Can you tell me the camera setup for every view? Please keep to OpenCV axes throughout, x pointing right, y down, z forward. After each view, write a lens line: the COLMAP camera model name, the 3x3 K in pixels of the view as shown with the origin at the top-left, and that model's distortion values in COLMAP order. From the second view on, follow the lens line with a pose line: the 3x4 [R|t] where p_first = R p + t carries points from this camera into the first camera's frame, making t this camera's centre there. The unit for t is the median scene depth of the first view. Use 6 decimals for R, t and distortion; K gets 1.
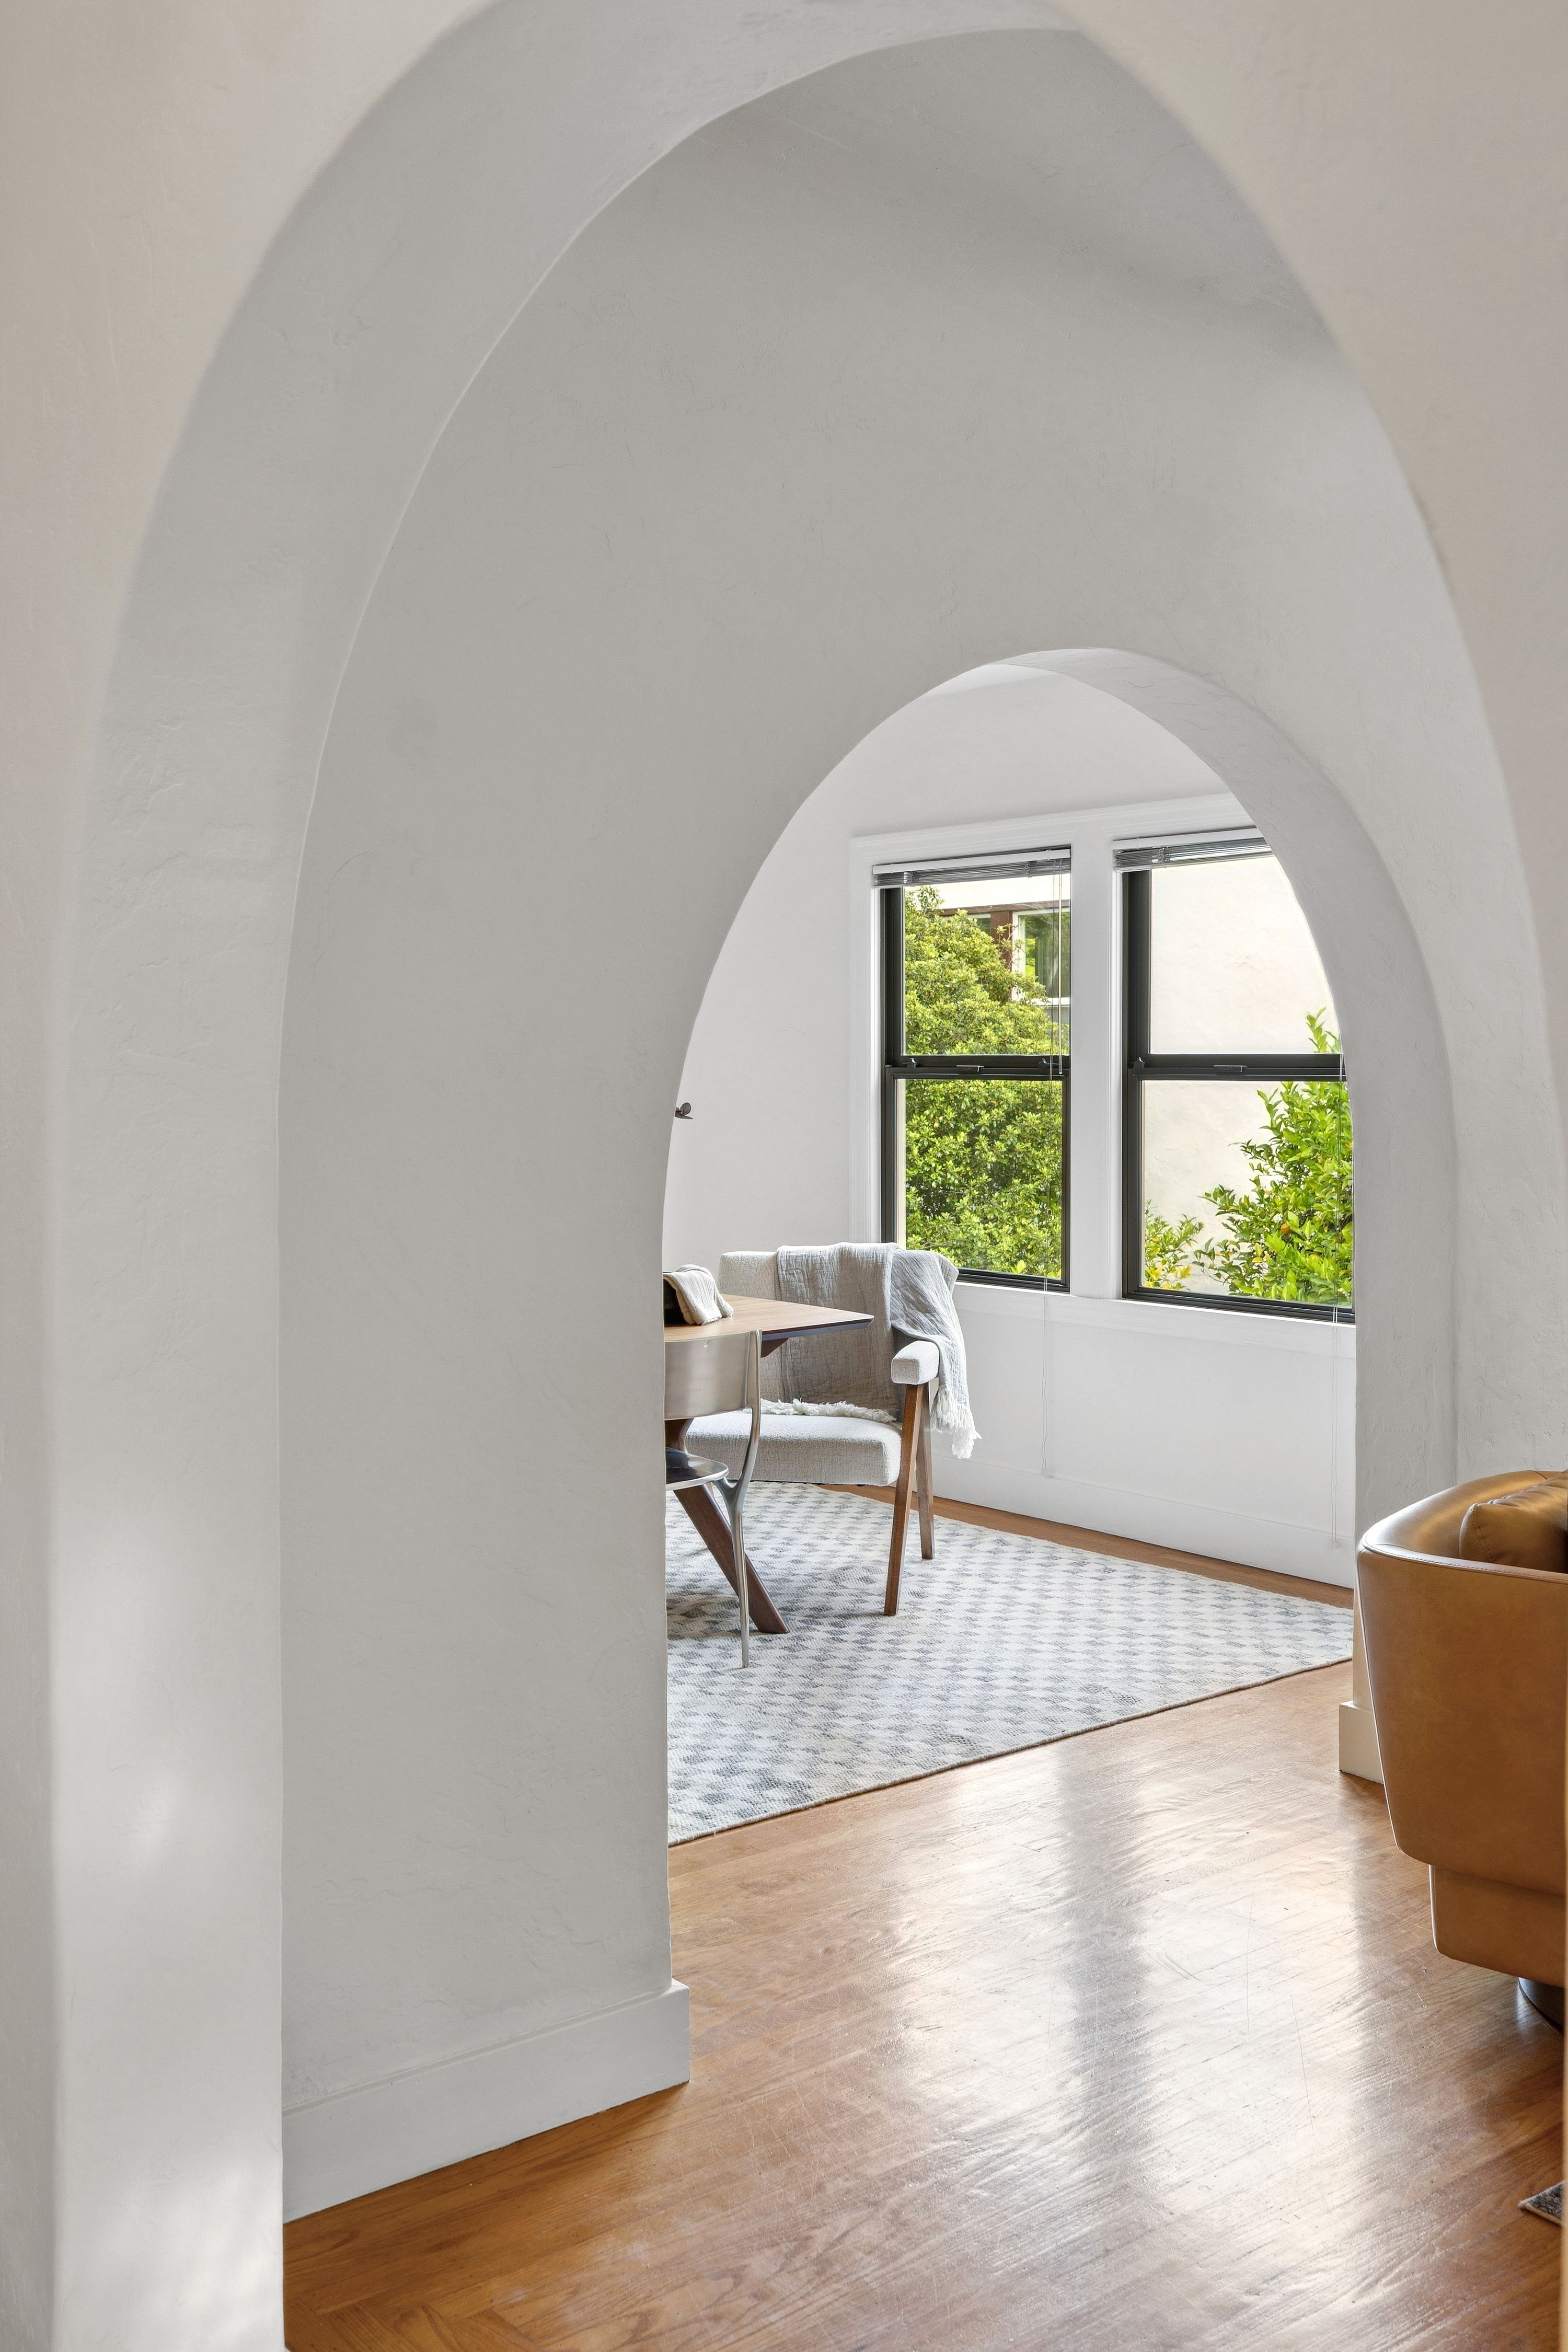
lens RADIAL K [[2221.2, 0, 769.6], [0, 2221.2, 1105.2], [0, 0, 1]] dist [-0.003191, 0.000000]
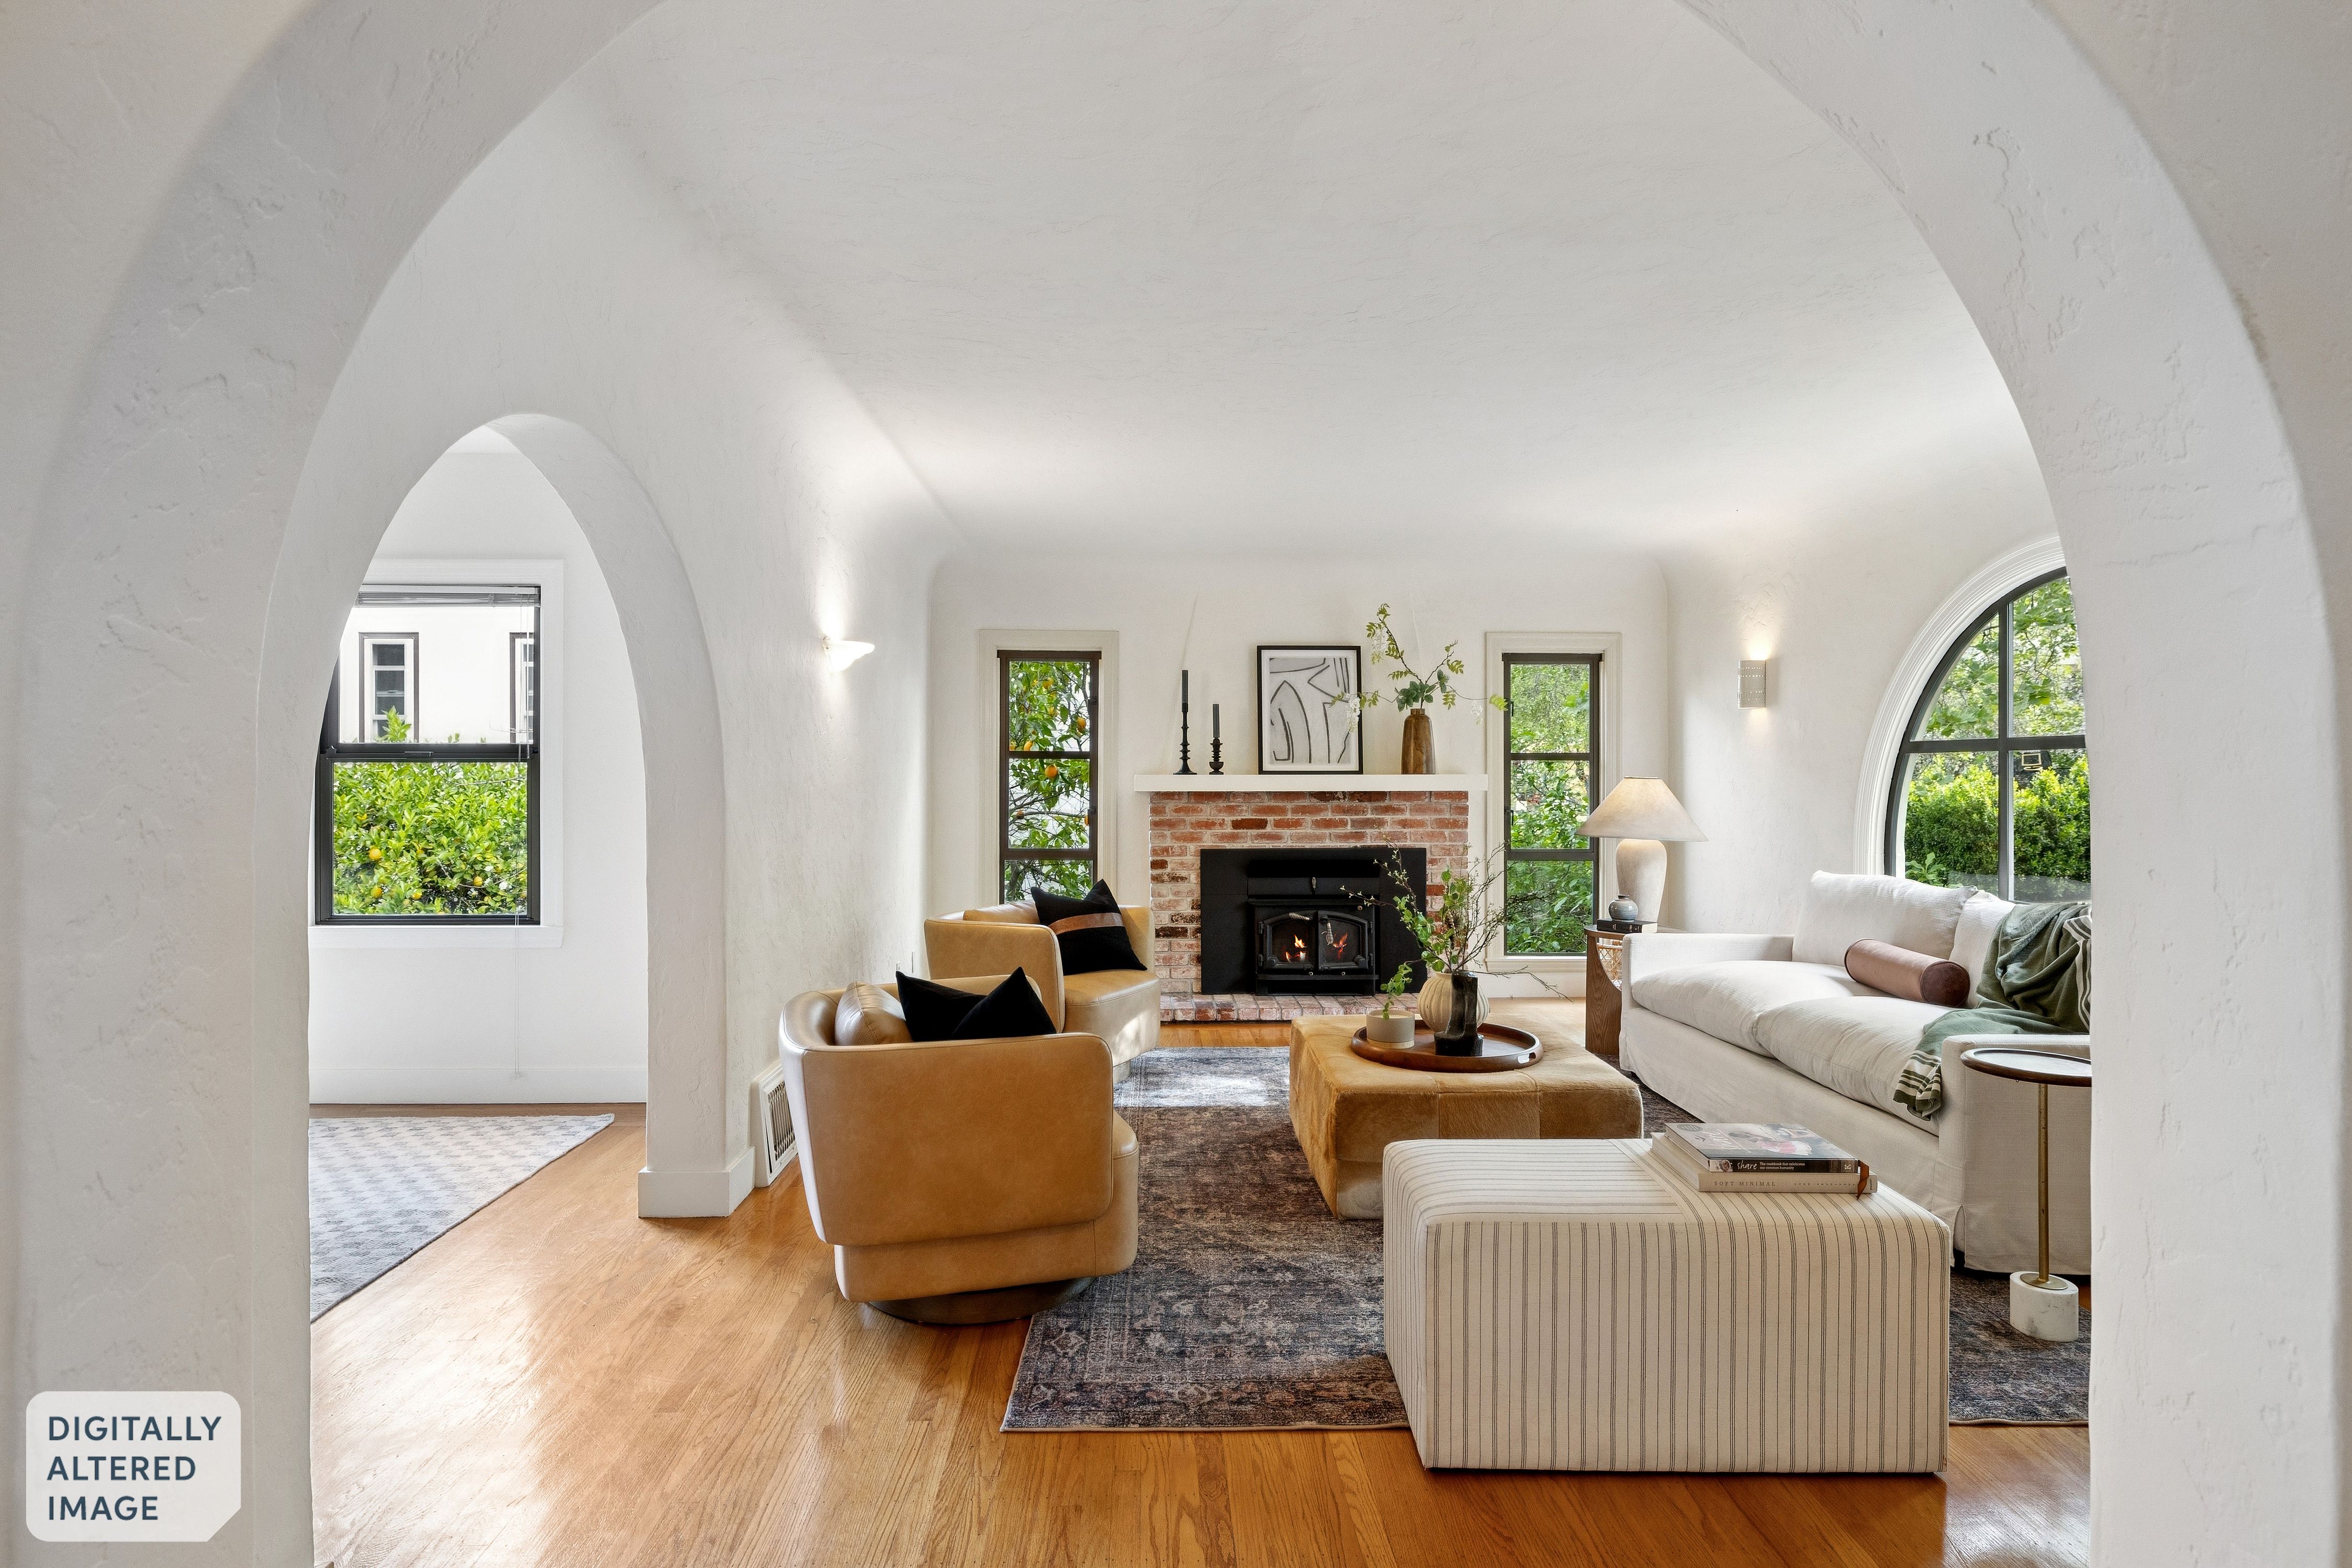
lens RADIAL K [[1223.0, 0, 1138.0], [0, 1223.0, 767.0], [0, 0, 1]] dist [-0.036712, 0.000904]
pose [[0.622439, 0.009671, 0.782609, -0.168836], [0.010311, 0.999736, -0.020554, 0.012625], [-0.782601, 0.020863, 0.622174, 0.175495]]
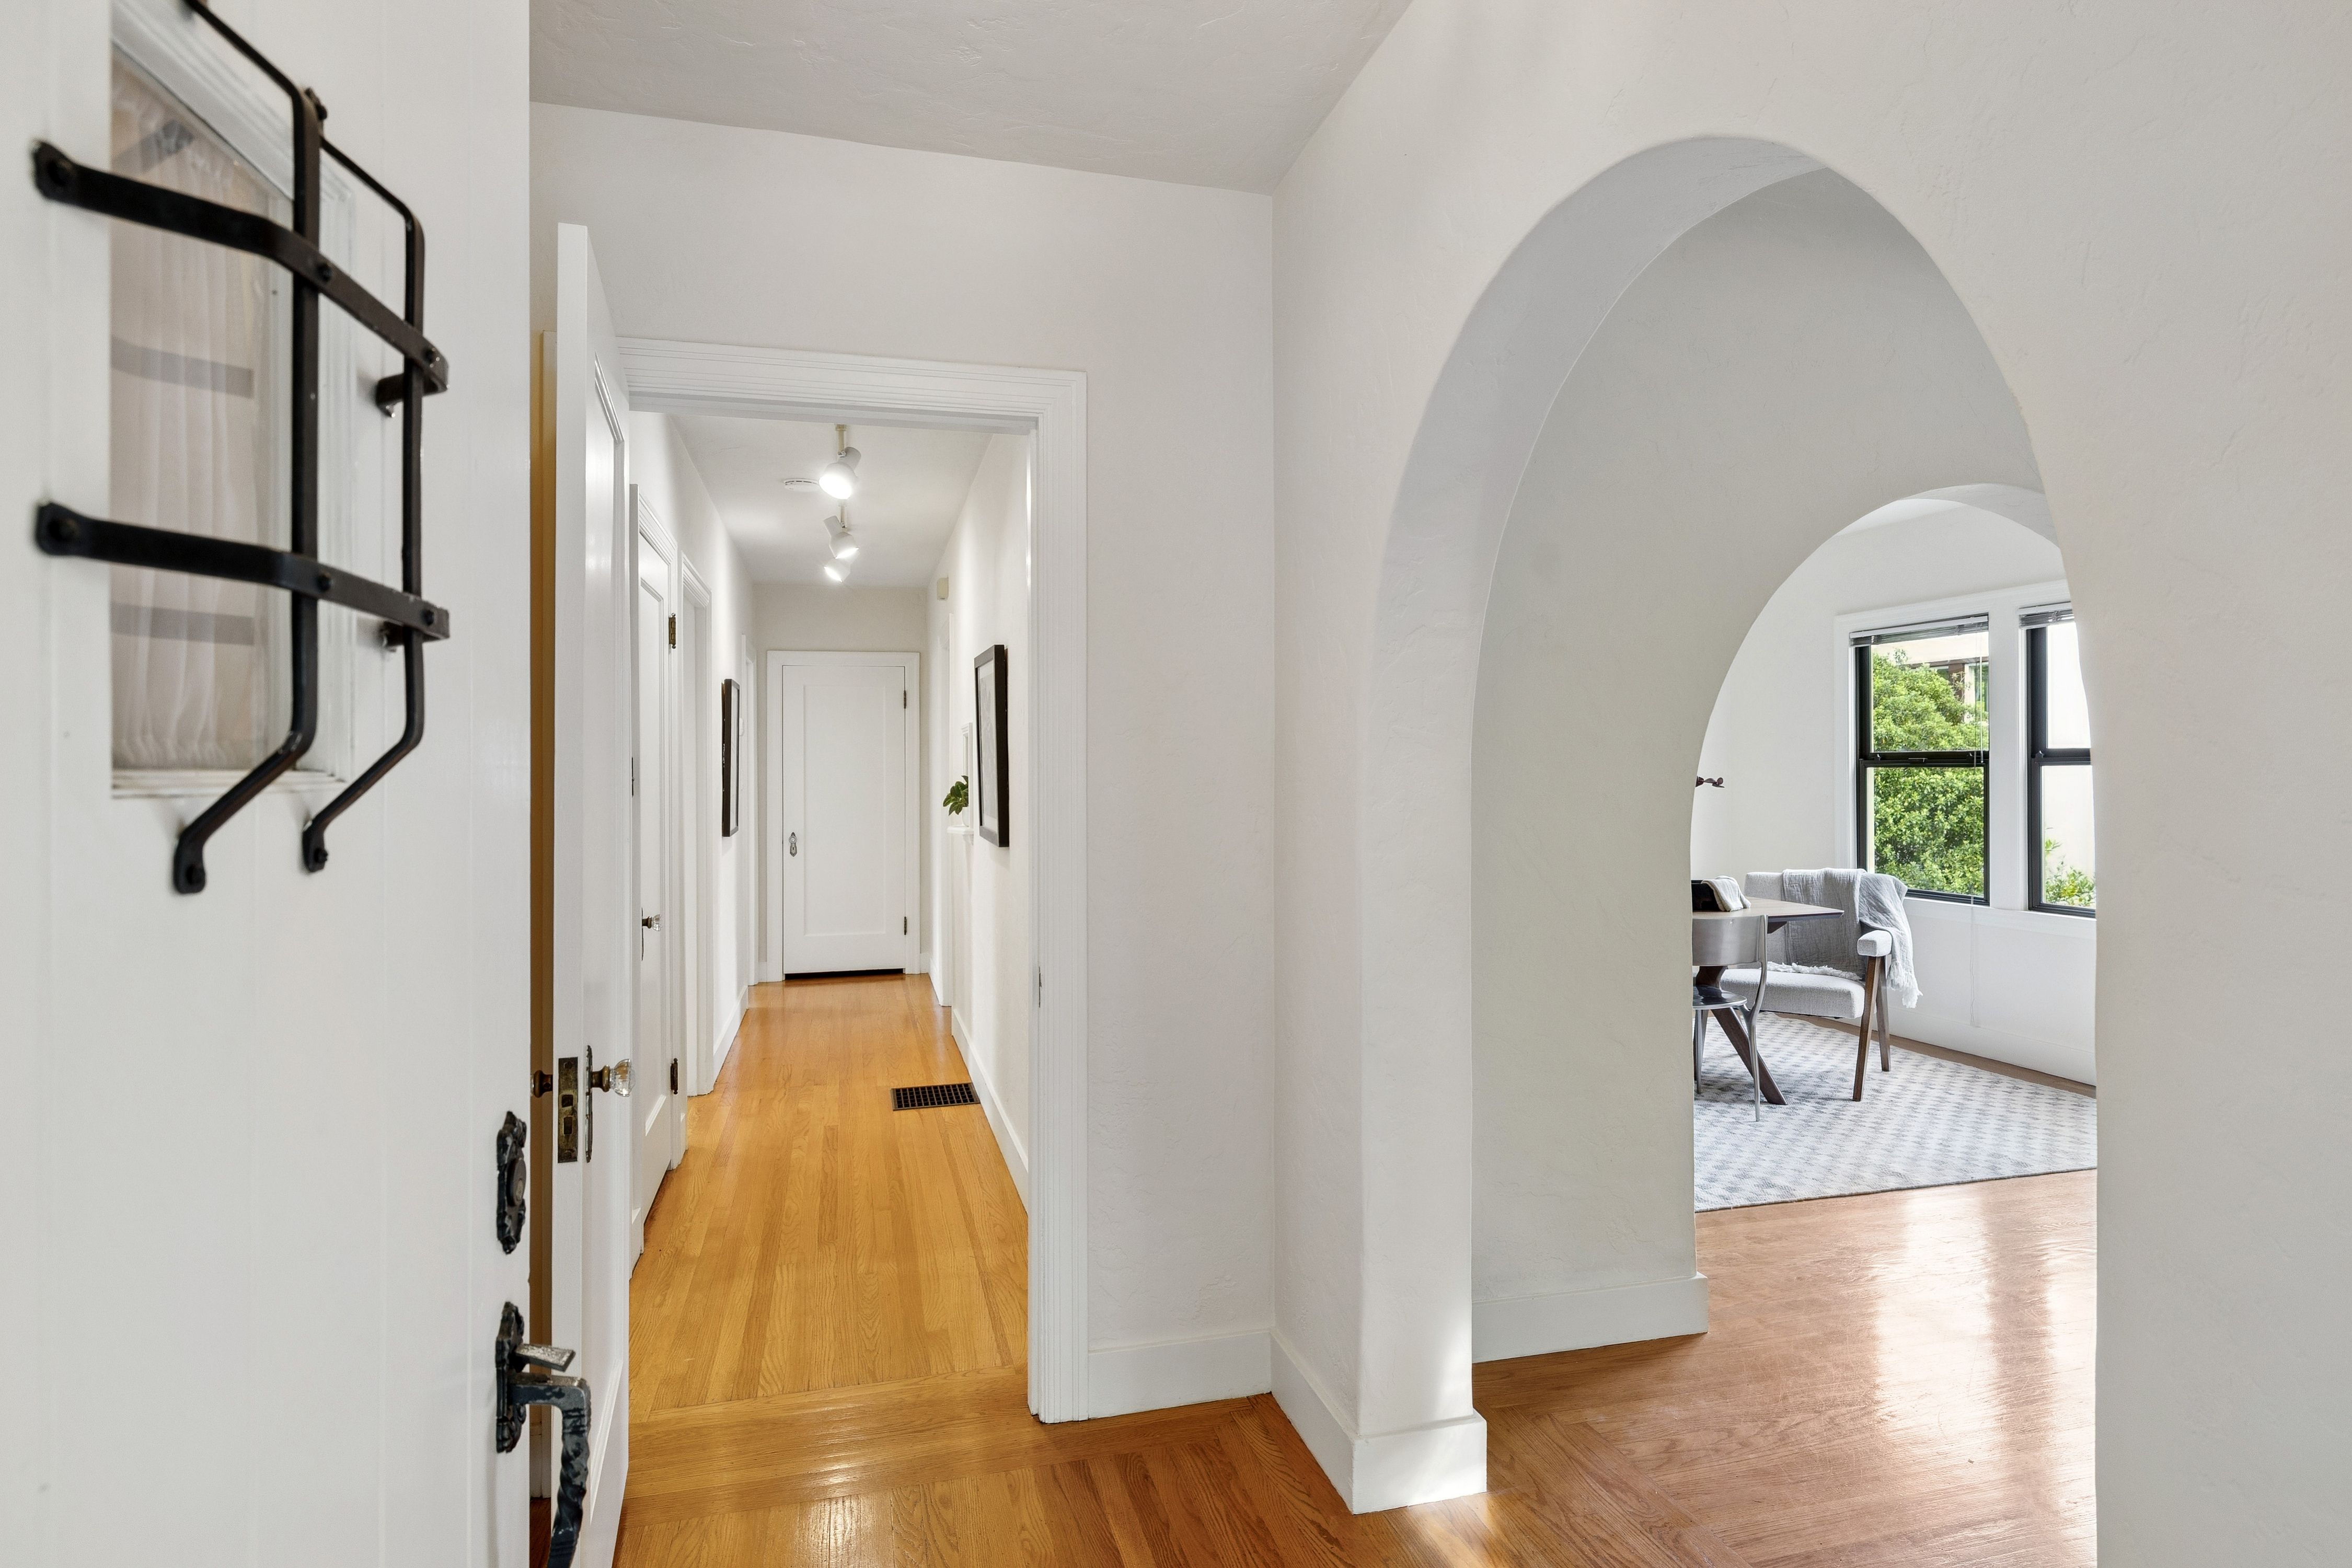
lens RADIAL K [[1335.9, 0, 1230.1], [0, 1335.9, 770.5], [0, 0, 1]] dist [-0.020067, 0.001677]
pose [[0.919887, -0.002046, -0.392178, 0.015185], [-0.005571, 0.999817, -0.018285, 0.013084], [0.392144, 0.019005, 0.919707, -0.055606]]
